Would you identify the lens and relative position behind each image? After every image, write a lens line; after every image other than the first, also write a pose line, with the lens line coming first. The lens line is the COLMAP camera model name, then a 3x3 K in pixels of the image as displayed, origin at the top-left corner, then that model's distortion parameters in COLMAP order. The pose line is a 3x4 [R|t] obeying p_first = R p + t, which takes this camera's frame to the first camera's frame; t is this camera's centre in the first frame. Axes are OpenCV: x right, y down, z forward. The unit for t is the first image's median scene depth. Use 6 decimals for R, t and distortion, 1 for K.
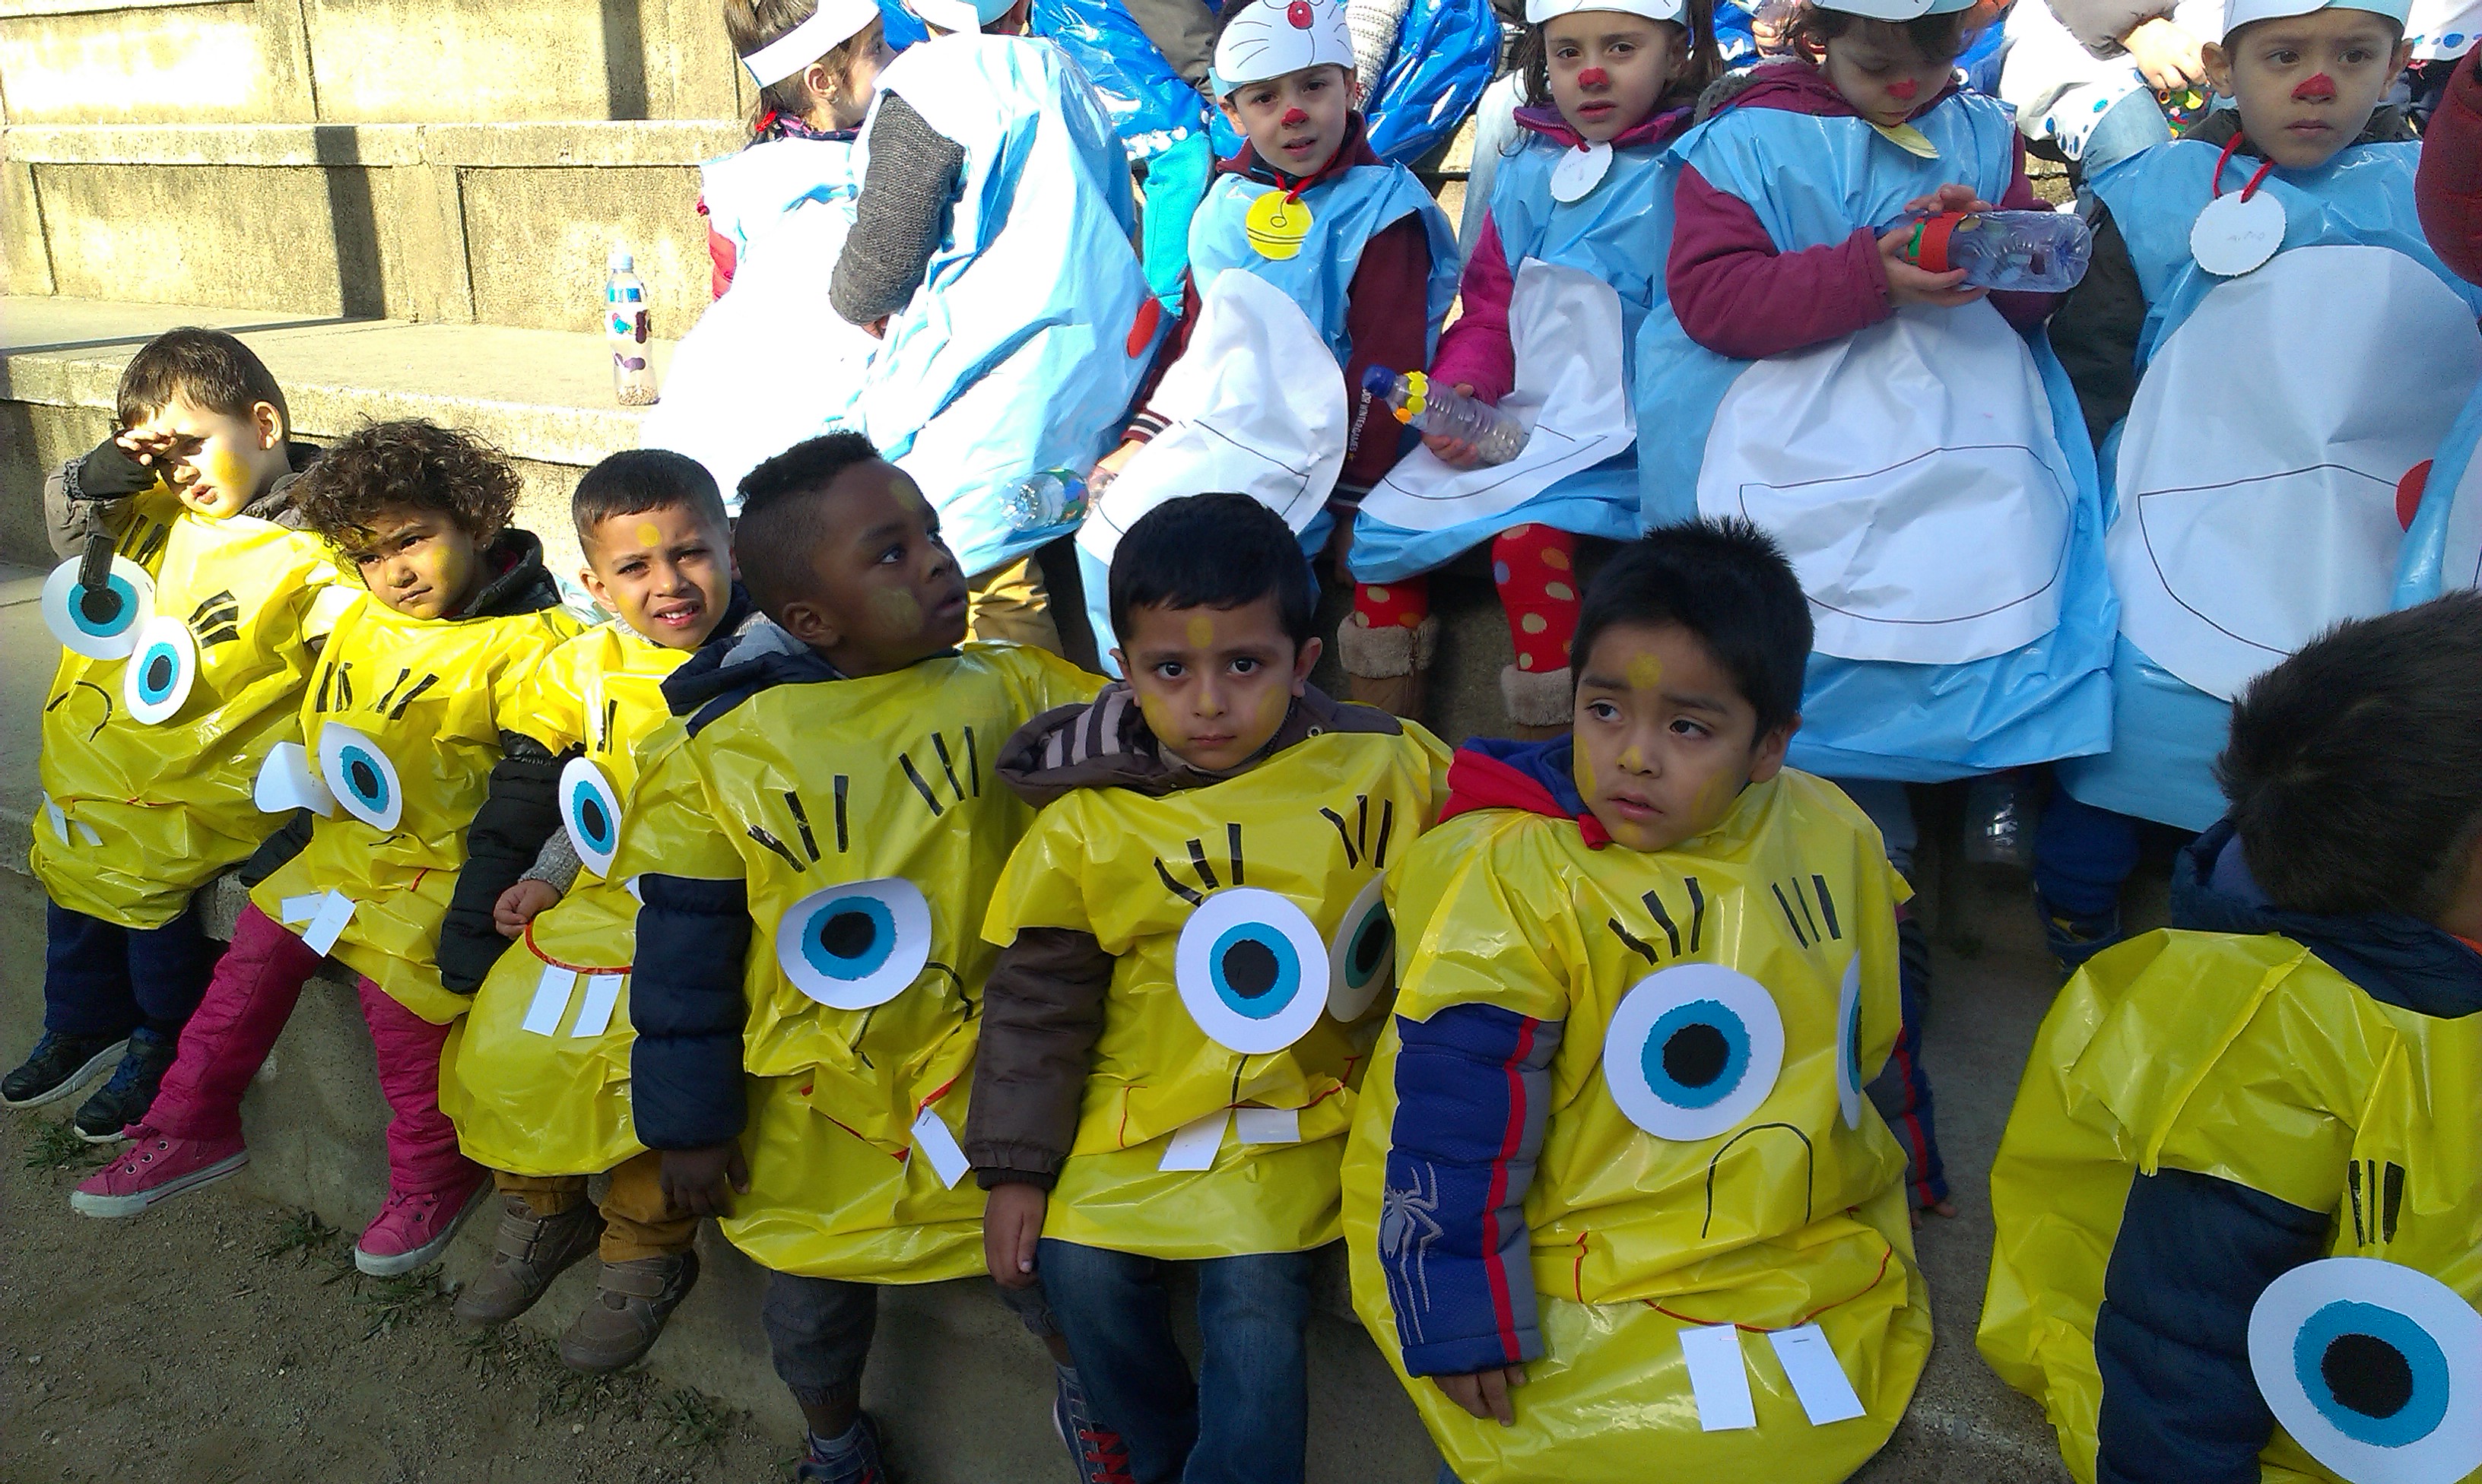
lens RADIAL K [[1963.3, 0, 1232.8], [0, 1963.3, 743.4], [0, 0, 1]] dist [-0.008954, -0.002759]
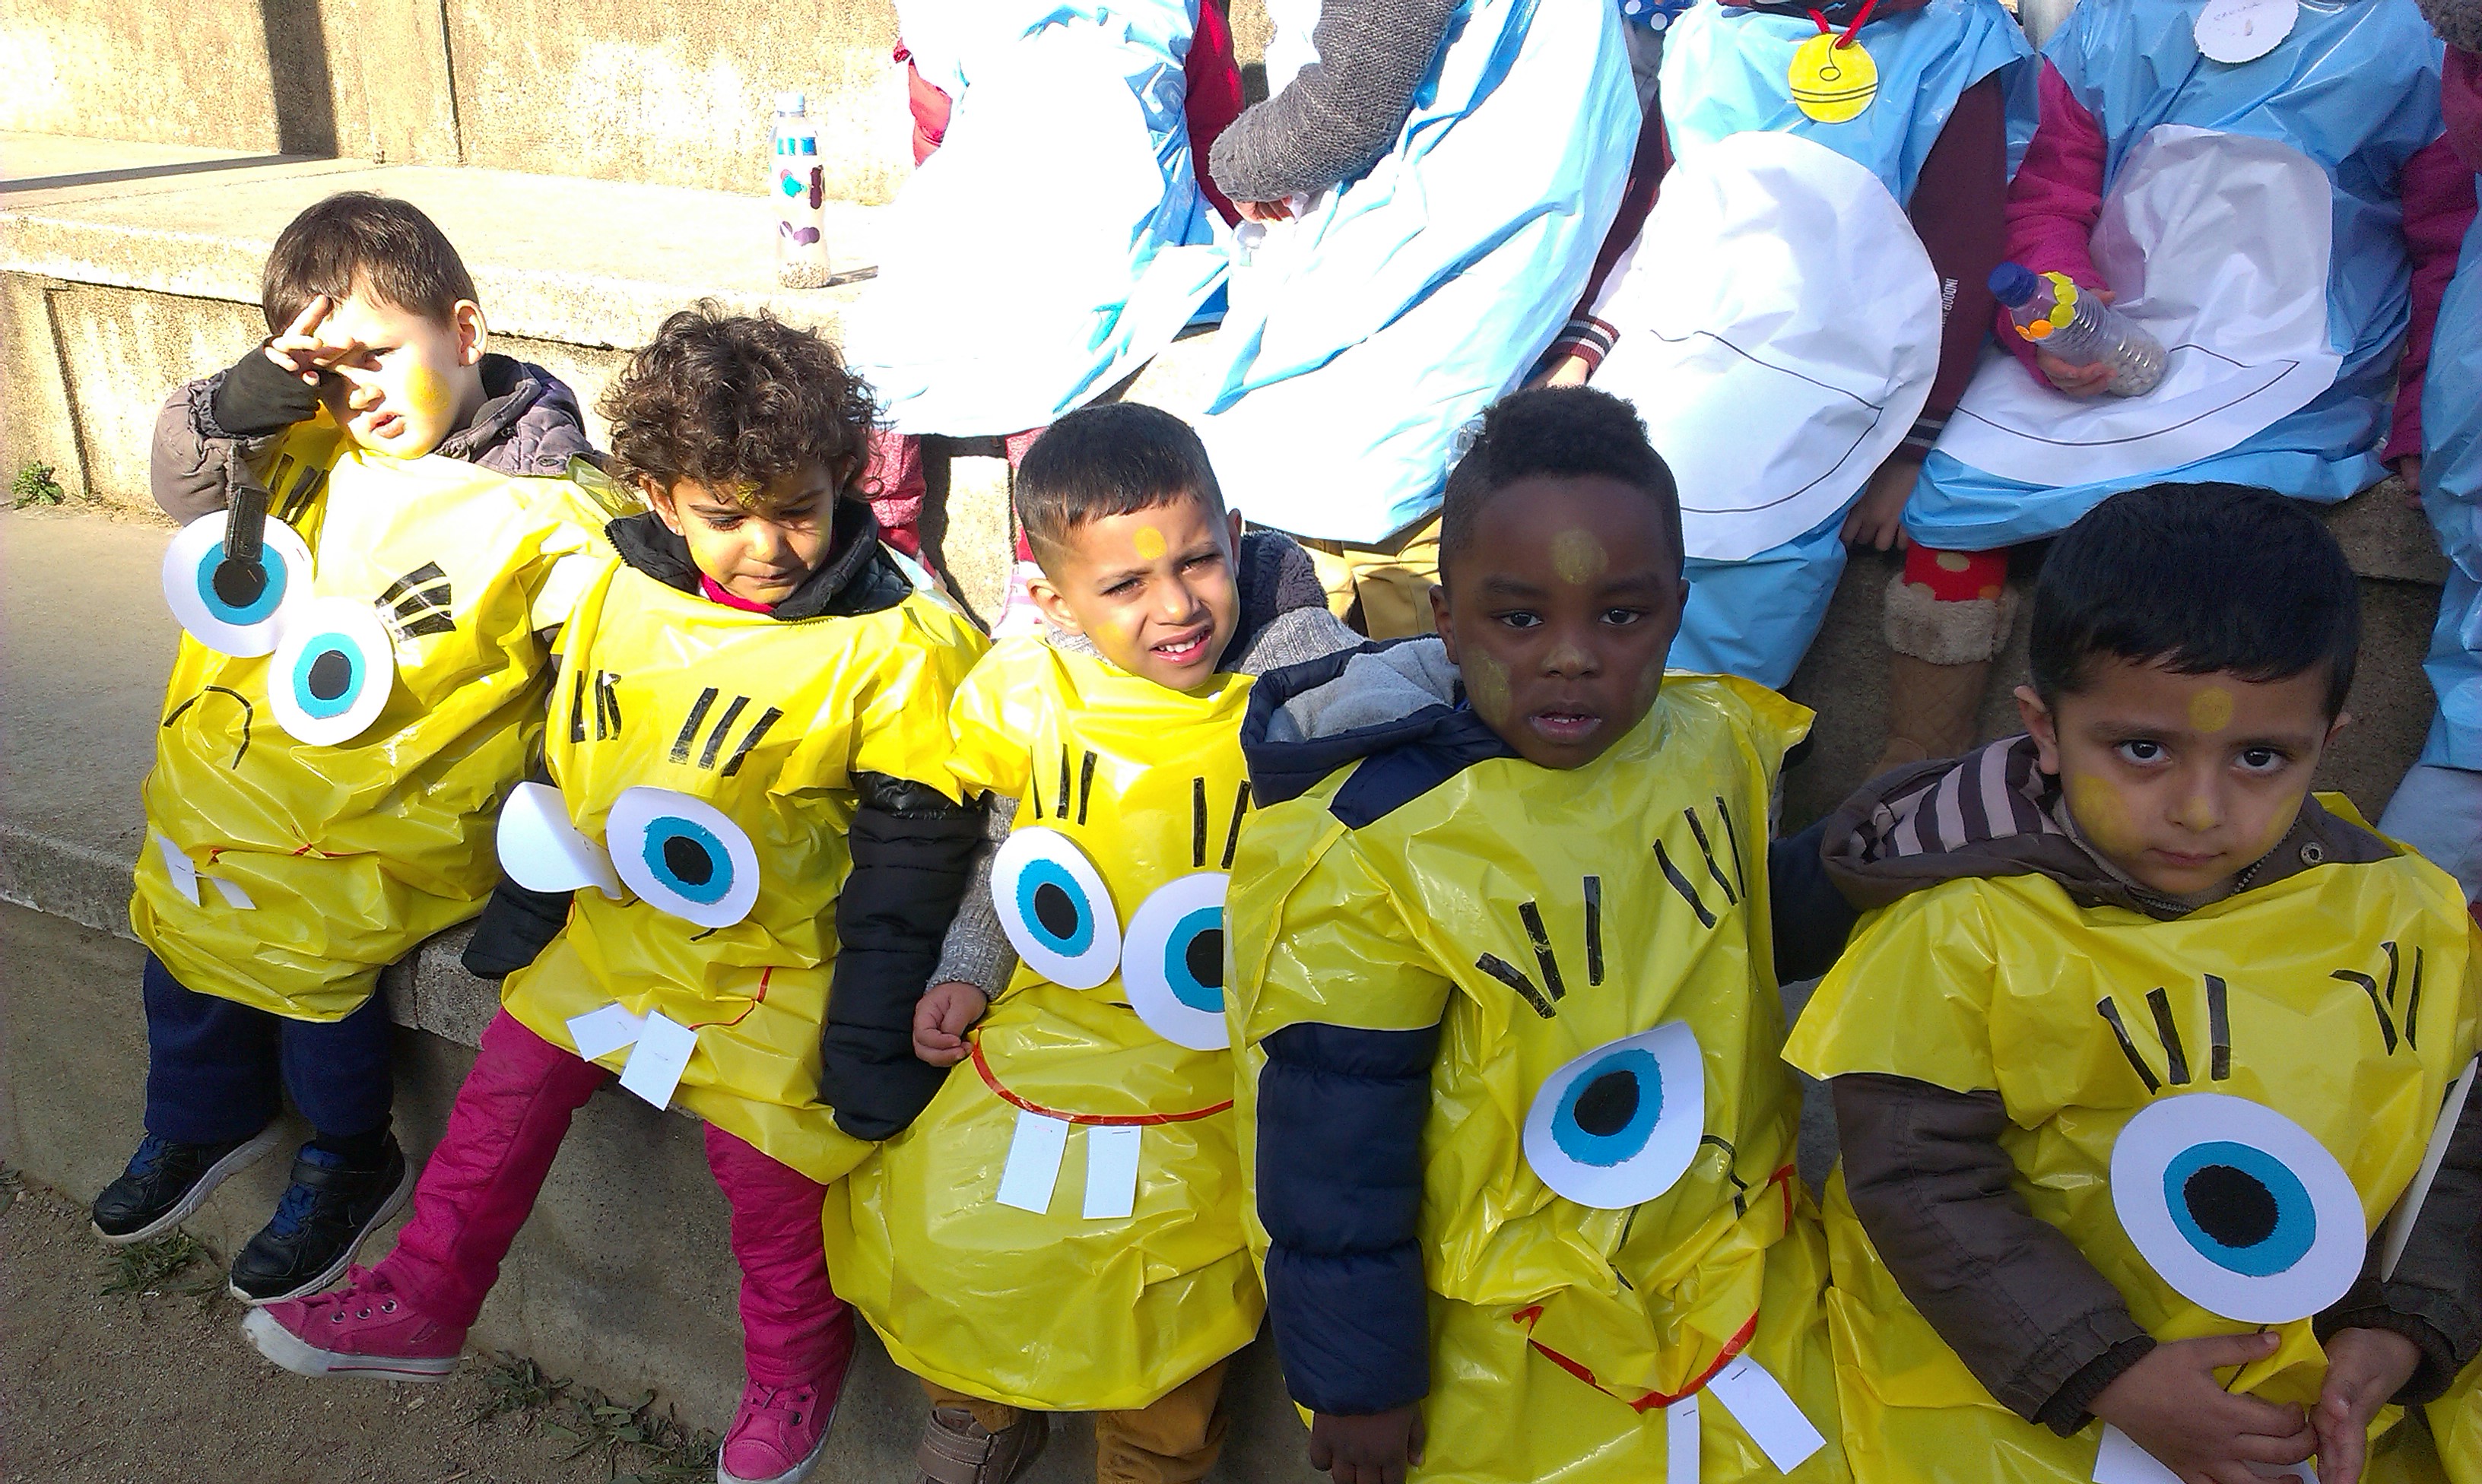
lens RADIAL K [[1963.3, 0, 1232.8], [0, 1963.3, 743.4], [0, 0, 1]] dist [-0.008954, -0.002759]
pose [[0.993822, -0.016382, 0.109770, -0.298152], [0.007739, 0.996868, 0.078701, -0.065111], [-0.110715, -0.077365, 0.990836, 0.244208]]
